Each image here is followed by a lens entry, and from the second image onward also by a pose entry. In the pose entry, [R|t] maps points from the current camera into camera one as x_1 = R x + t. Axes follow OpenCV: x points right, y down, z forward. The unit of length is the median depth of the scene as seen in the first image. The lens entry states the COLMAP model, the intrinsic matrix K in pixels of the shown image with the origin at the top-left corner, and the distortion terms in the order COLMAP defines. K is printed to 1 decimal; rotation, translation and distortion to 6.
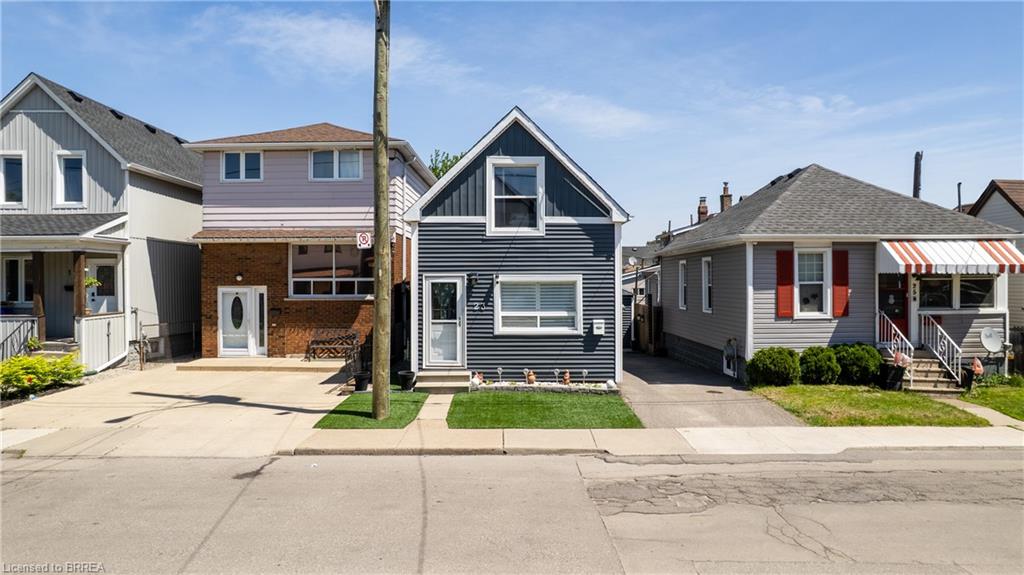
lens RADIAL K [[656.4, 0, 515.5], [0, 656.4, 287.8], [0, 0, 1]] dist [-0.061862, 0.048578]
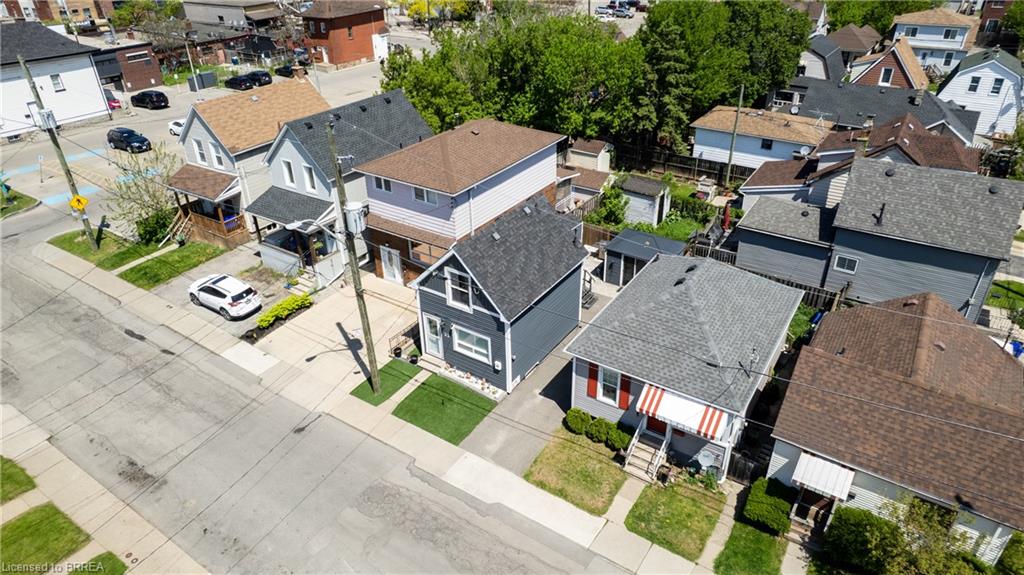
lens RADIAL K [[656.4, 0, 510.4], [0, 656.4, 288.2], [0, 0, 1]] dist [-0.061862, 0.048578]
pose [[0.829280, 0.269855, -0.489359, 0.983713], [0.014353, 0.865107, 0.501382, -1.032692], [0.558649, -0.422810, 0.713543, -0.187469]]
